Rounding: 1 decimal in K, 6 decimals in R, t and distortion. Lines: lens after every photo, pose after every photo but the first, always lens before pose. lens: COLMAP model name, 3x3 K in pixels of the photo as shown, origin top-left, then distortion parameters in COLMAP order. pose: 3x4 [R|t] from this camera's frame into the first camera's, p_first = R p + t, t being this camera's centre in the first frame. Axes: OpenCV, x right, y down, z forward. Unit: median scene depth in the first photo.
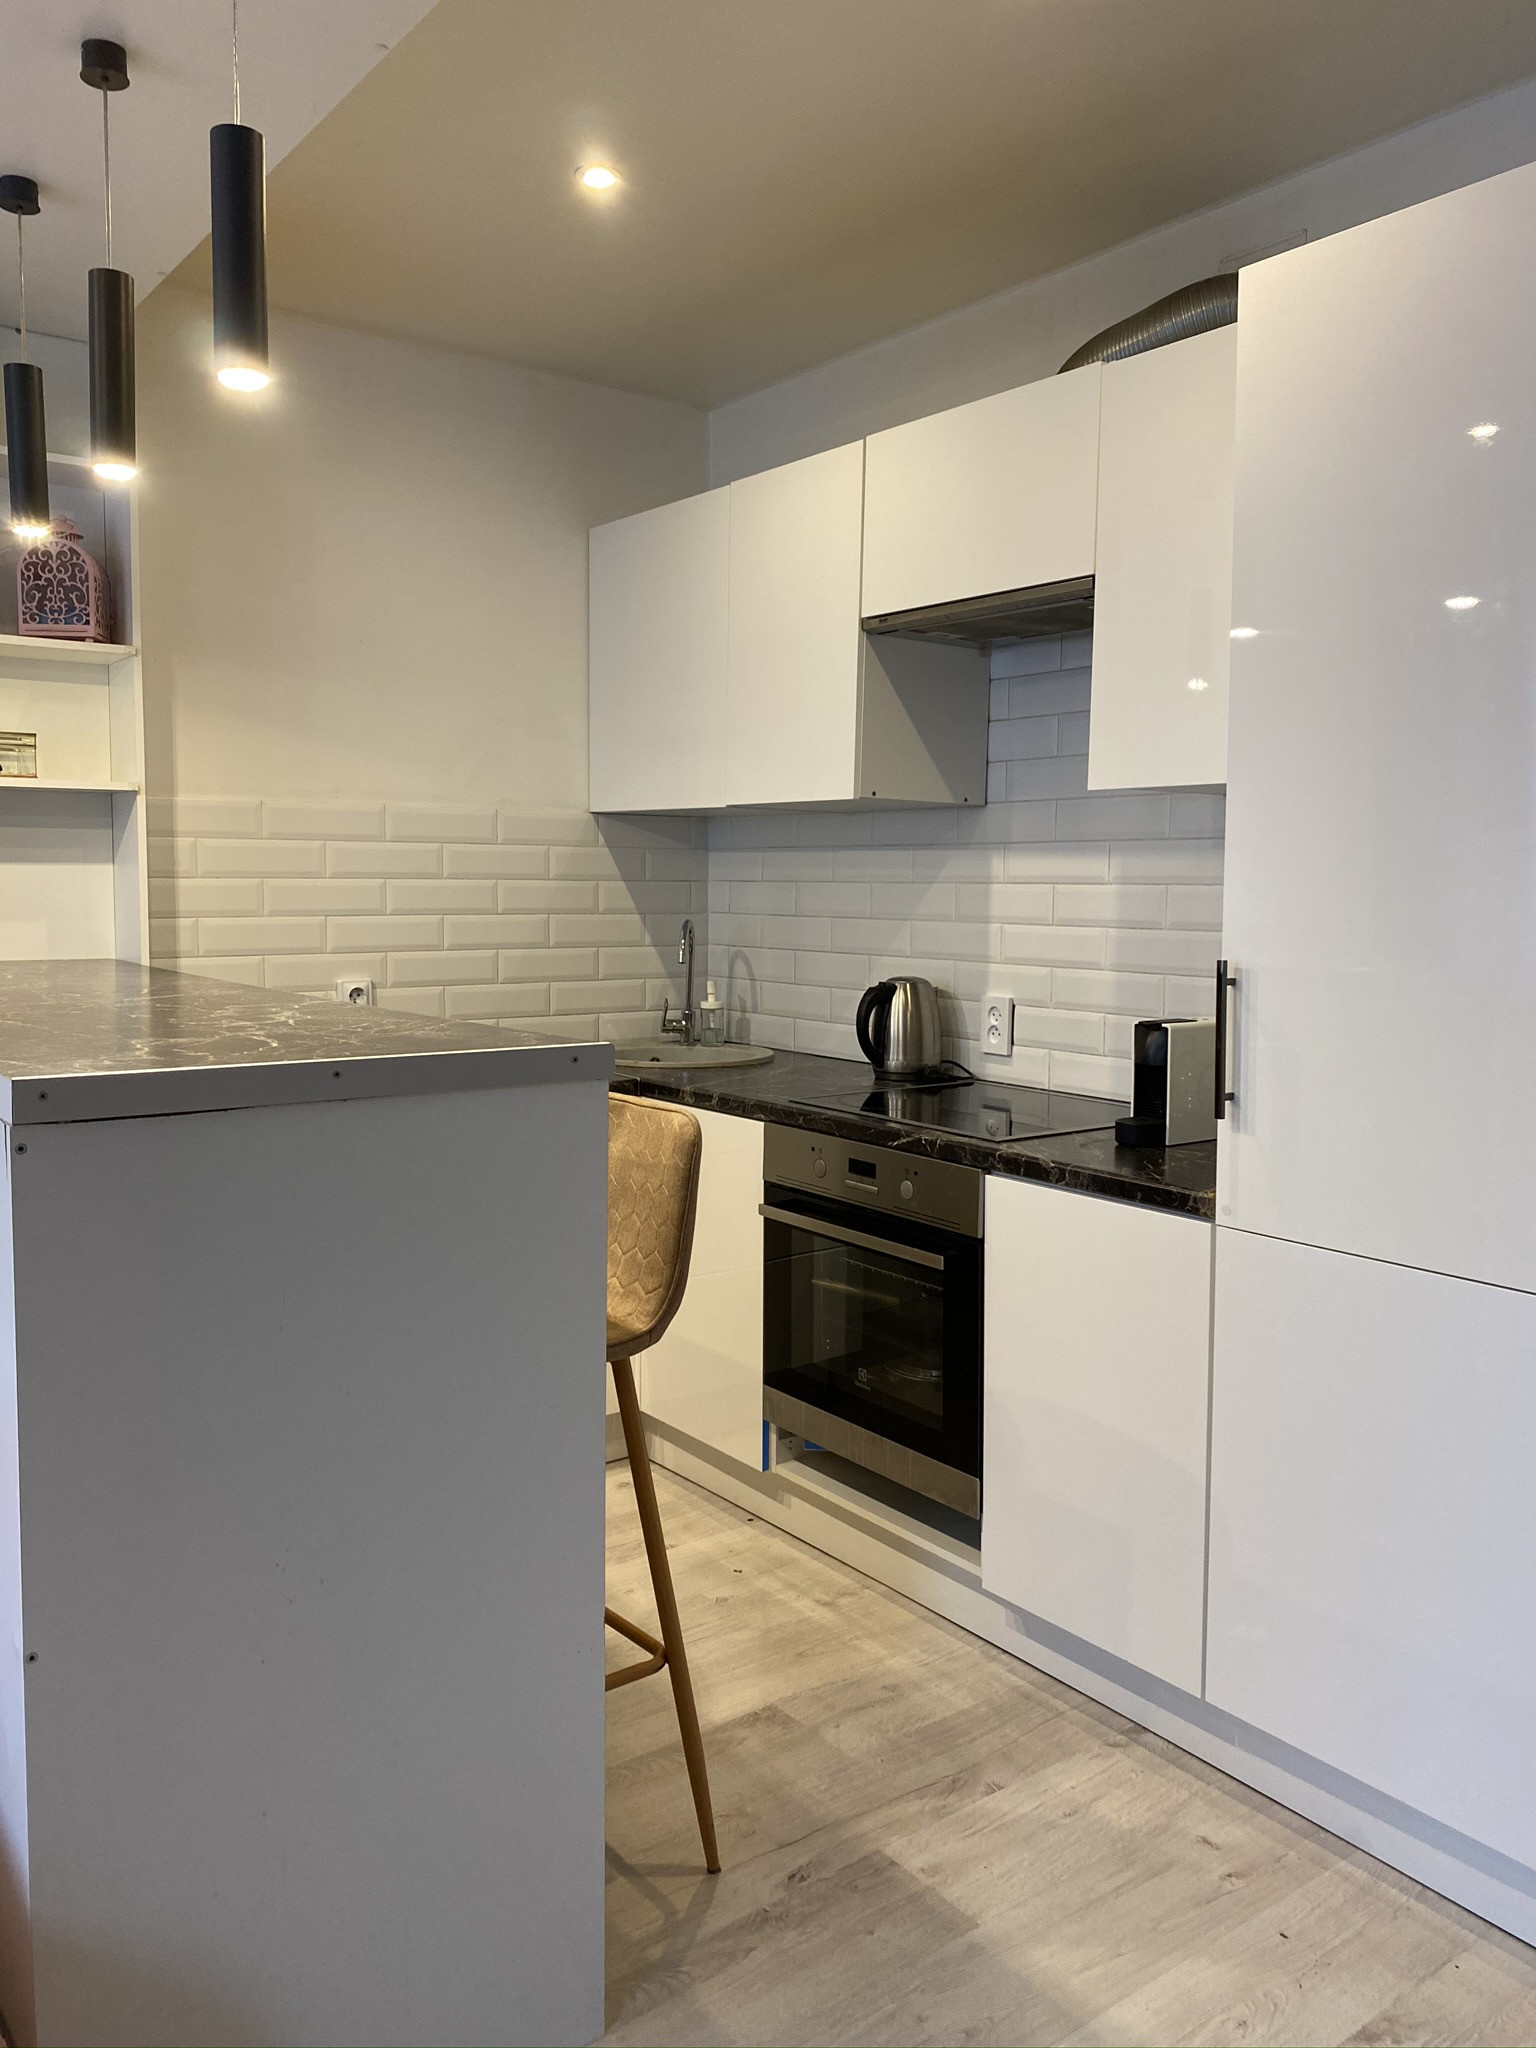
lens RADIAL K [[1548.5, 0, 770.1], [0, 1548.5, 988.3], [0, 0, 1]] dist [0.021327, -0.038176]
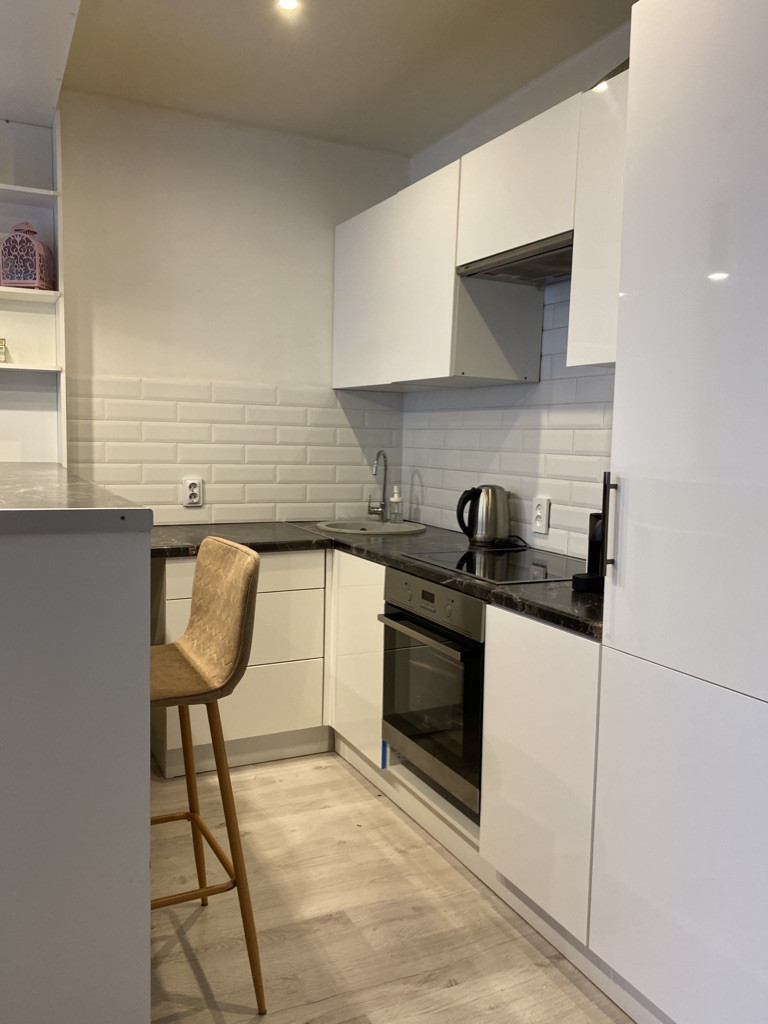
lens RADIAL K [[810.3, 0, 387.2], [0, 810.3, 517.8], [0, 0, 1]] dist [0.007499, -0.005488]
pose [[0.981474, 0.036045, -0.188173, 0.163104], [-0.031406, 0.999126, 0.027577, 0.008407], [0.189002, -0.021156, 0.981749, 0.127296]]
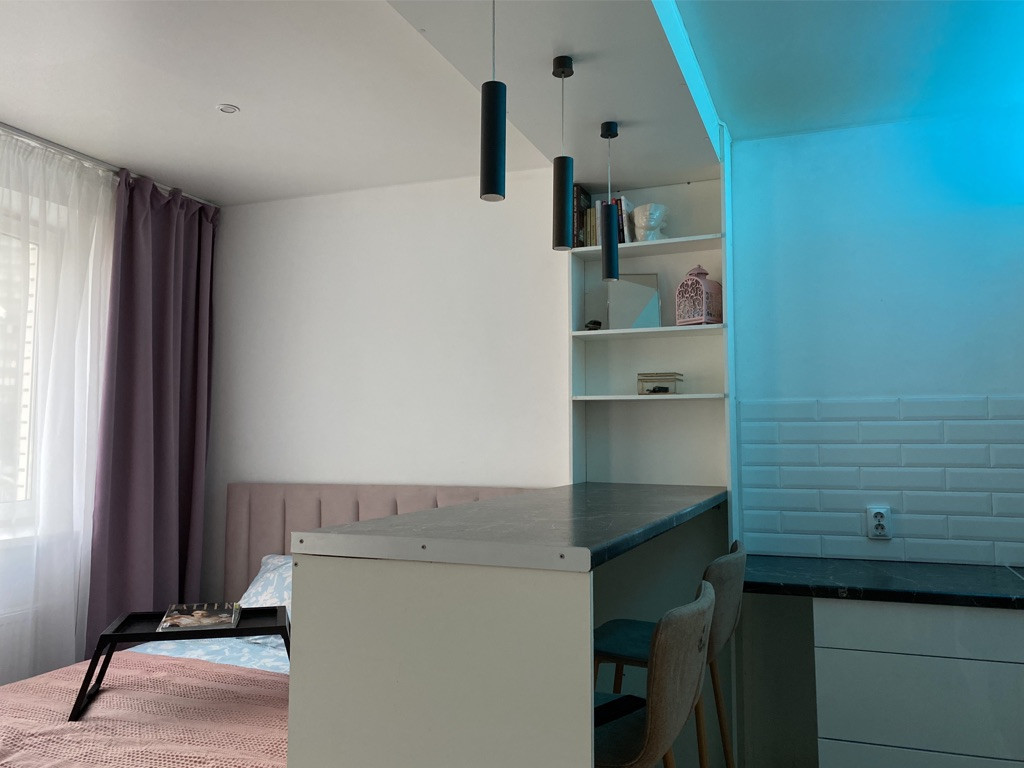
lens RADIAL K [[798.1, 0, 513.8], [0, 798.1, 371.2], [0, 0, 1]] dist [0.023113, -0.035577]
pose [[0.511359, -0.079244, -0.855706, 0.309418], [-0.058339, 0.990241, -0.126565, -0.020546], [0.857385, 0.114641, 0.501745, 0.288048]]
